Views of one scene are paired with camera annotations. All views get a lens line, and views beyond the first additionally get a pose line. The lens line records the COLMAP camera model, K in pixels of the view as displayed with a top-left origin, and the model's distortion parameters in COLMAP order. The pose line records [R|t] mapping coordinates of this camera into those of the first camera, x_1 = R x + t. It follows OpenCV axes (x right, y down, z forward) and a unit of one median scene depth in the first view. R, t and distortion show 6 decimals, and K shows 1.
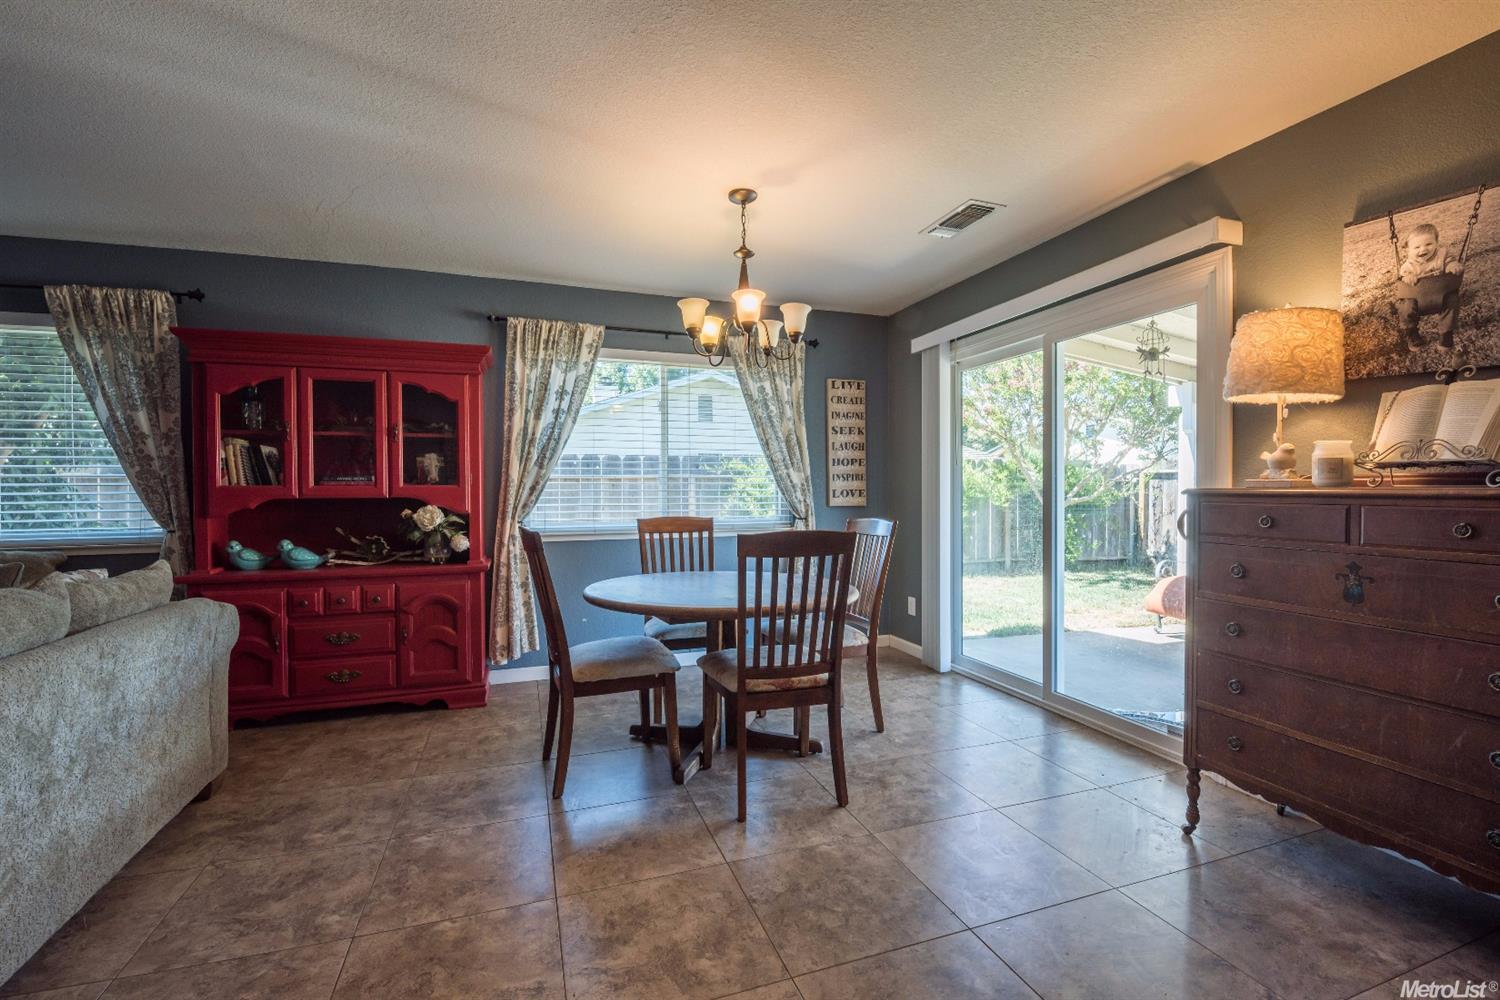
lens RADIAL K [[645.1, 0, 745.2], [0, 645.1, 497.6], [0, 0, 1]] dist [-0.008777, -0.003453]
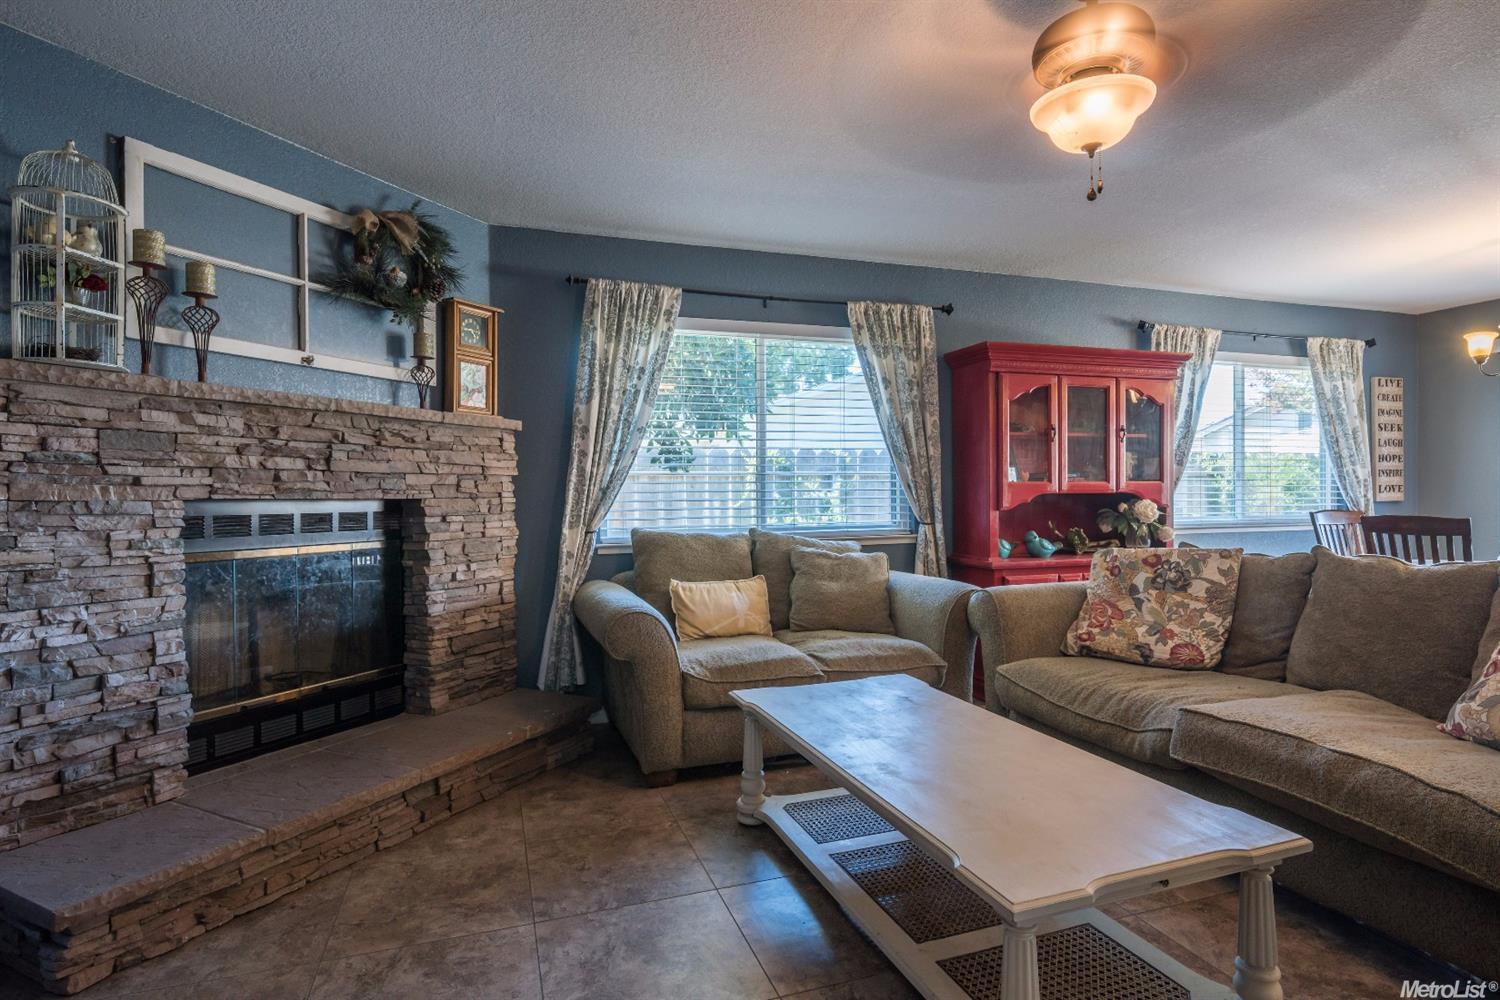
lens RADIAL K [[834.2, 0, 771.3], [0, 834.2, 471.2], [0, 0, 1]] dist [0.022137, 0.000051]
pose [[0.999394, -0.003208, 0.034654, -0.916474], [0.004388, 0.999411, -0.034047, 0.007038], [-0.034524, 0.034178, 0.998819, -0.313351]]
